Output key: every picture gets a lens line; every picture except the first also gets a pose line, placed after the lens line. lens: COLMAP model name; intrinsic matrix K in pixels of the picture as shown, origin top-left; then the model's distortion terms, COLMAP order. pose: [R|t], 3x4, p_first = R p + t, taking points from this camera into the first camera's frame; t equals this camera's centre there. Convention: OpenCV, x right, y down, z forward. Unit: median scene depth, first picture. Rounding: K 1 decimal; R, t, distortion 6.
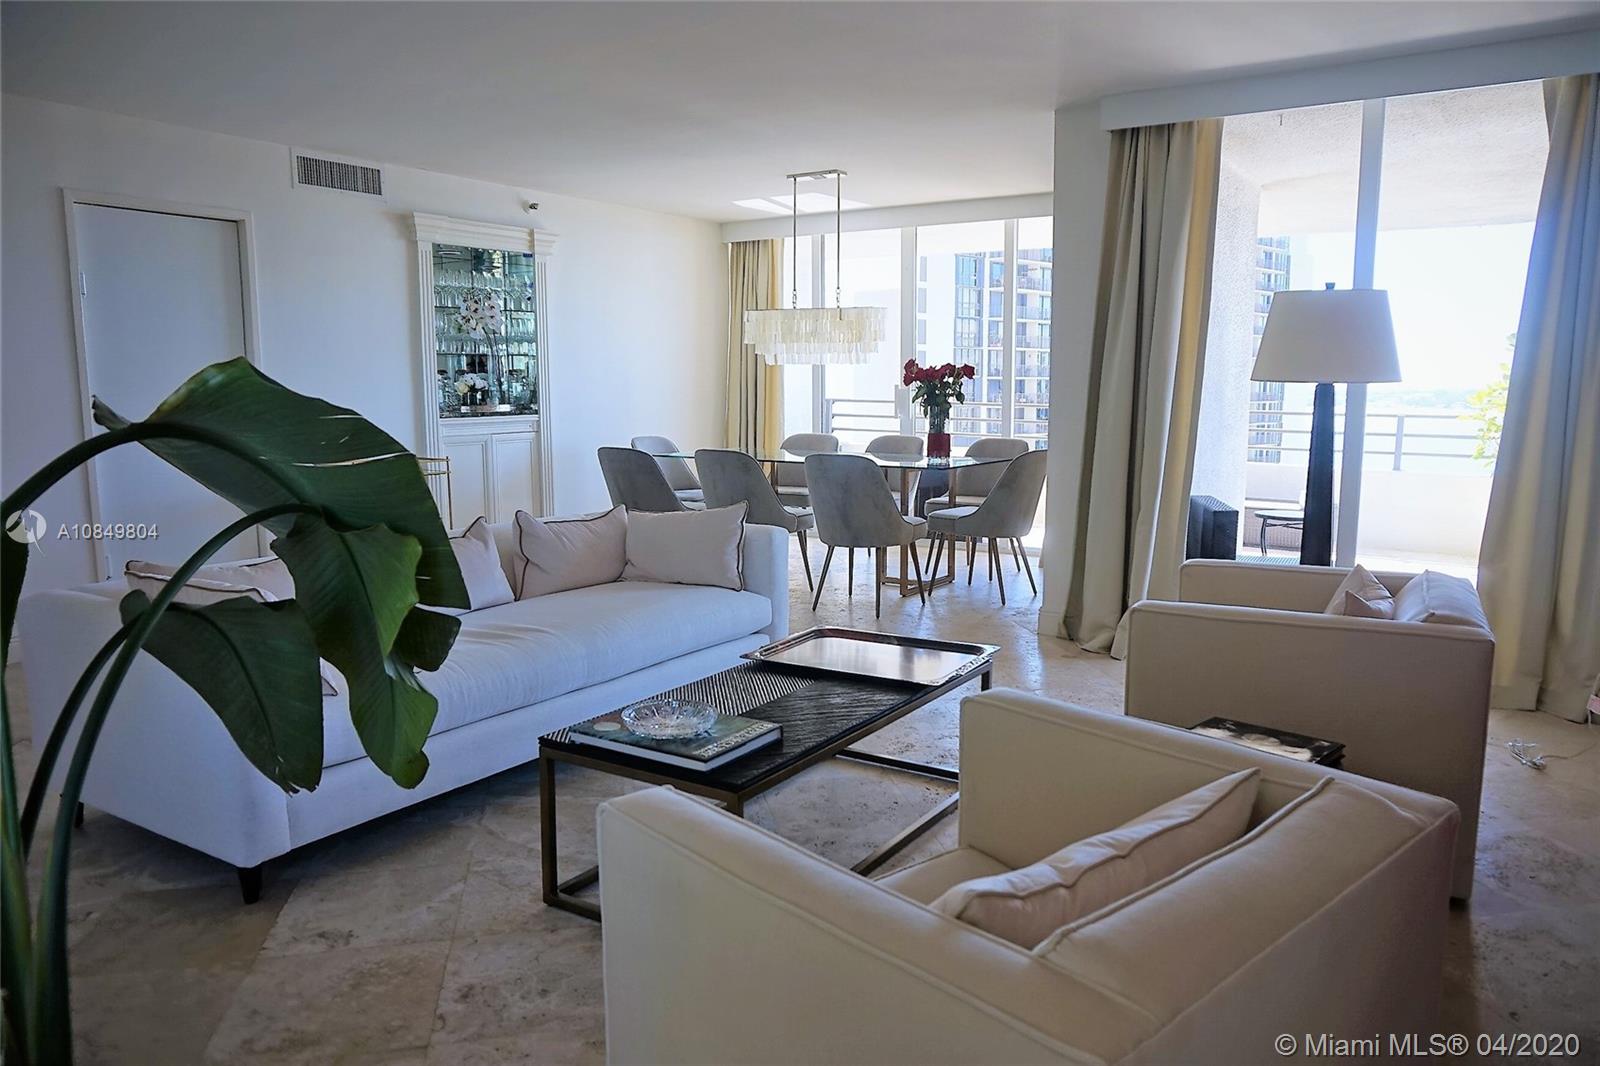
lens RADIAL K [[1006.3, 0, 851.2], [0, 1006.3, 537.3], [0, 0, 1]] dist [-0.037363, 0.024437]
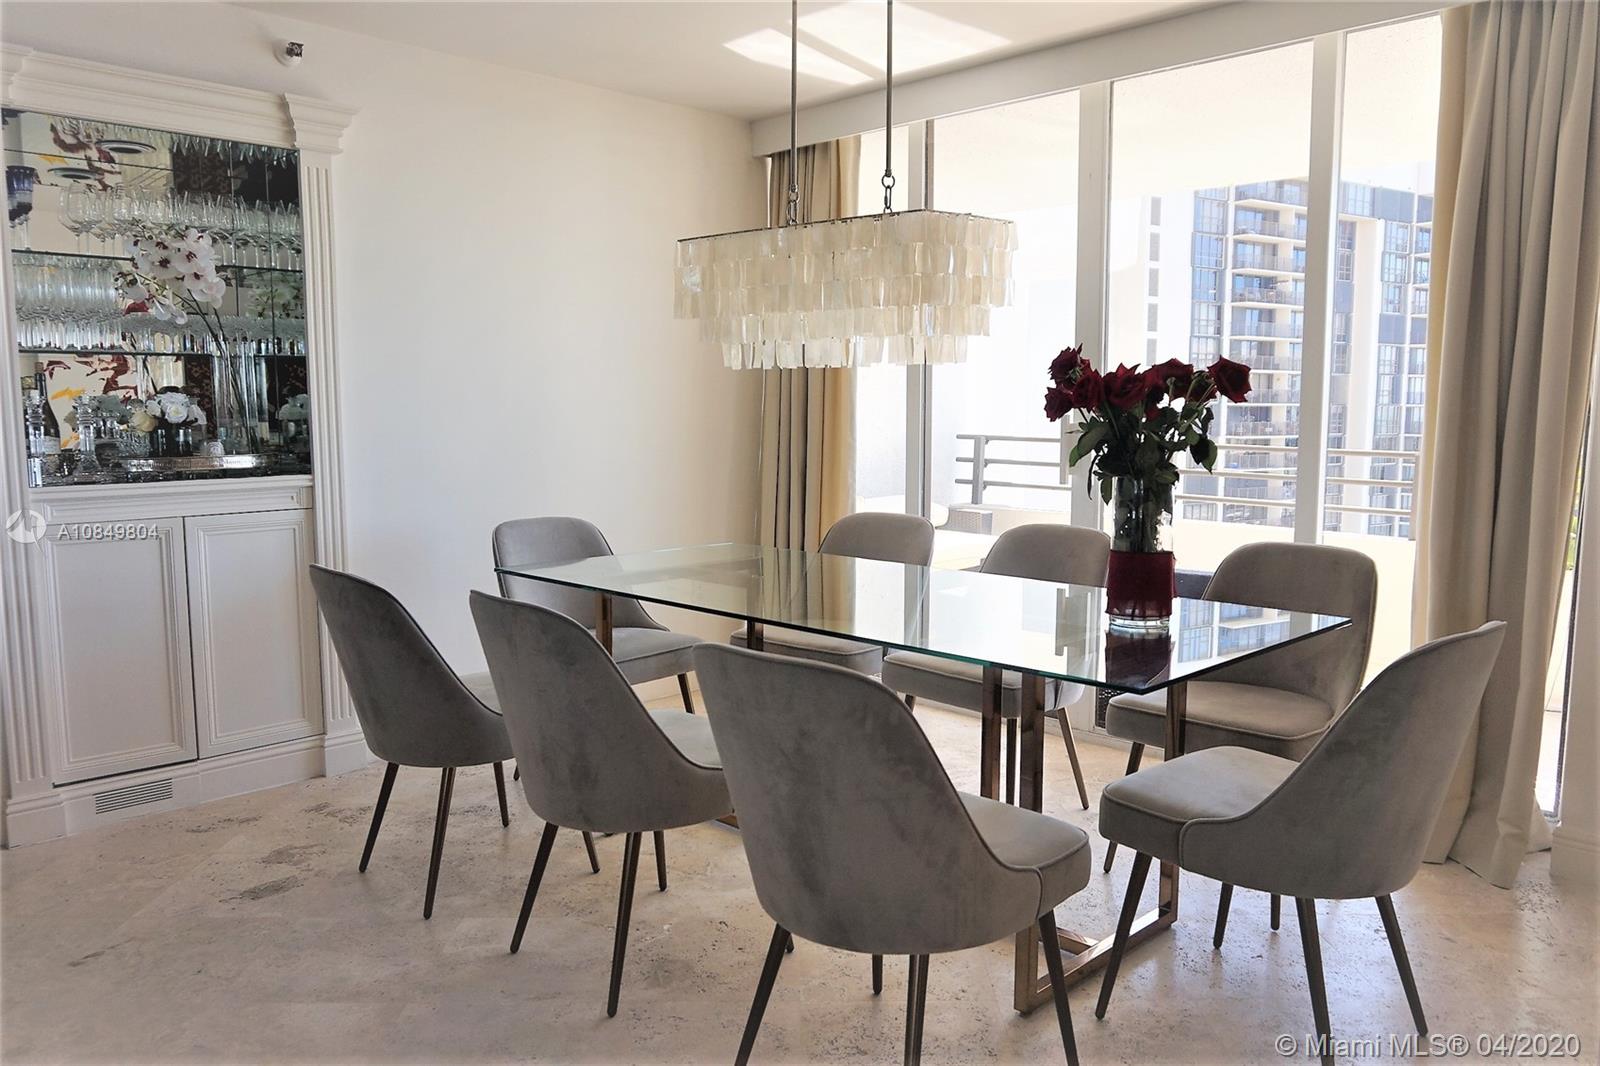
lens RADIAL K [[1070.0, 0, 845.9], [0, 1070.0, 530.2], [0, 0, 1]] dist [-0.034050, 0.023030]
pose [[0.978508, 0.022684, -0.204955, 0.059003], [-0.030817, 0.998856, -0.036578, -0.089298], [0.203891, 0.042108, 0.978088, 0.575157]]
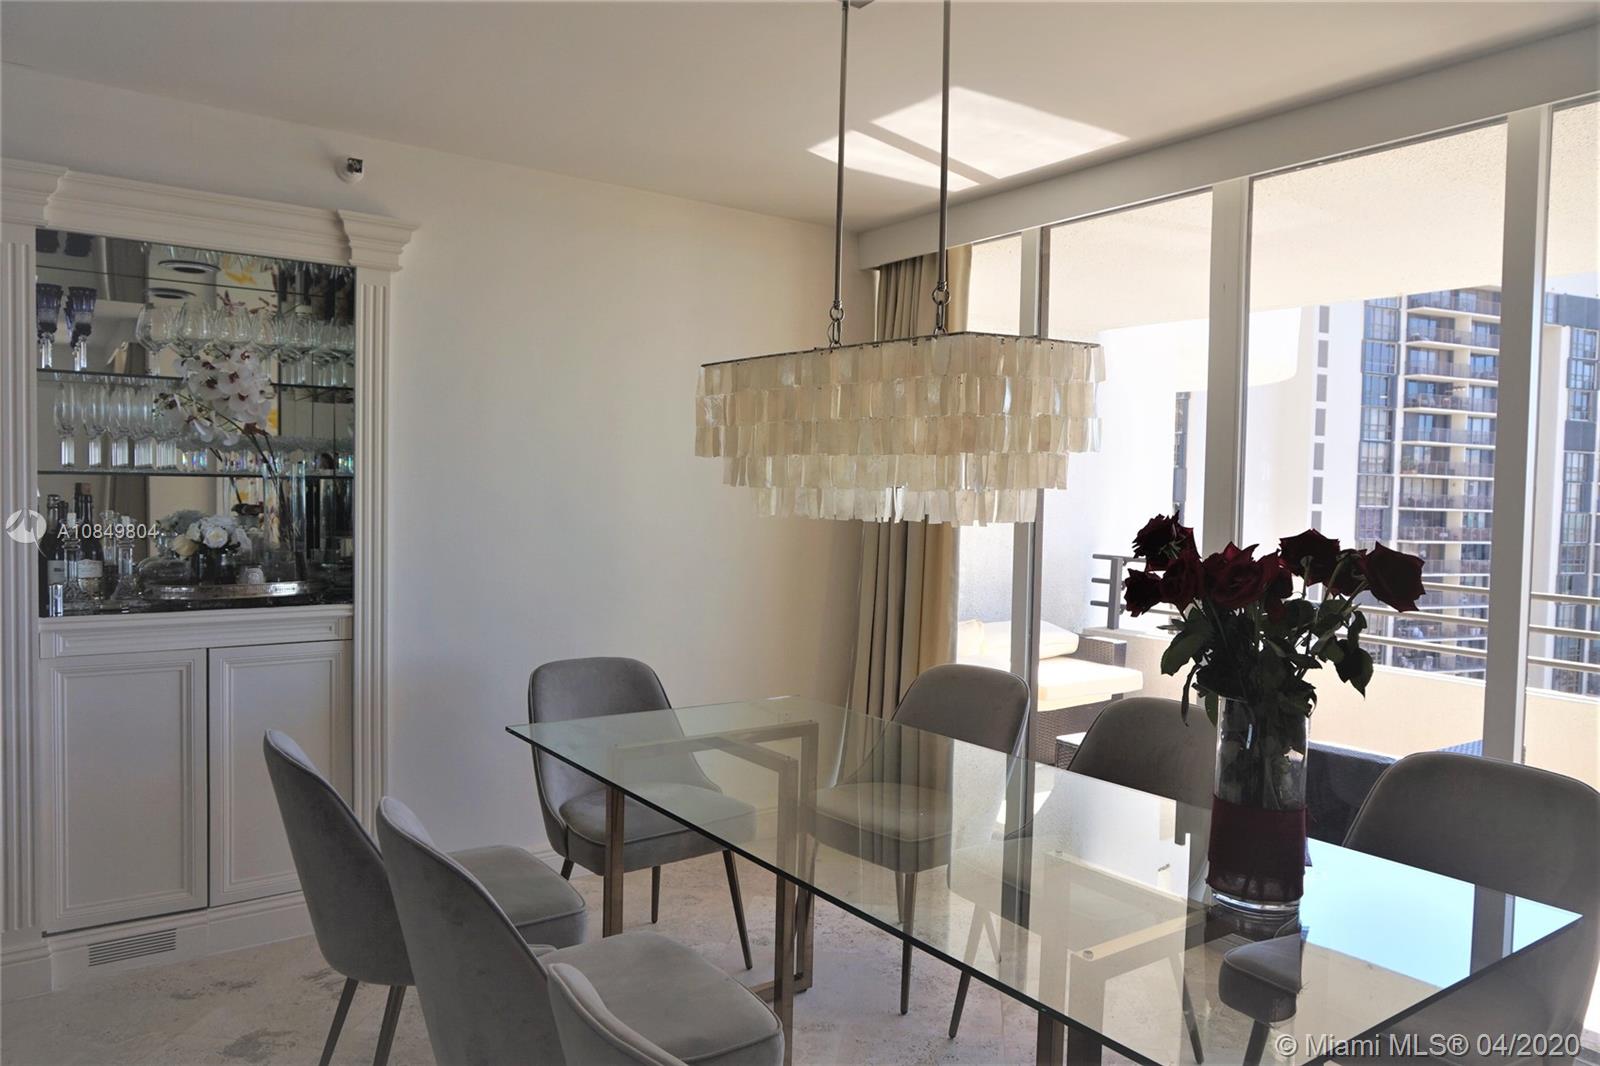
lens RADIAL K [[1006.3, 0, 851.2], [0, 1006.3, 537.3], [0, 0, 1]] dist [-0.037363, 0.024437]
pose [[0.932629, 0.035290, -0.359108, 0.076189], [-0.077924, 0.991420, -0.104947, -0.130517], [0.352323, 0.125860, 0.927377, 0.687173]]
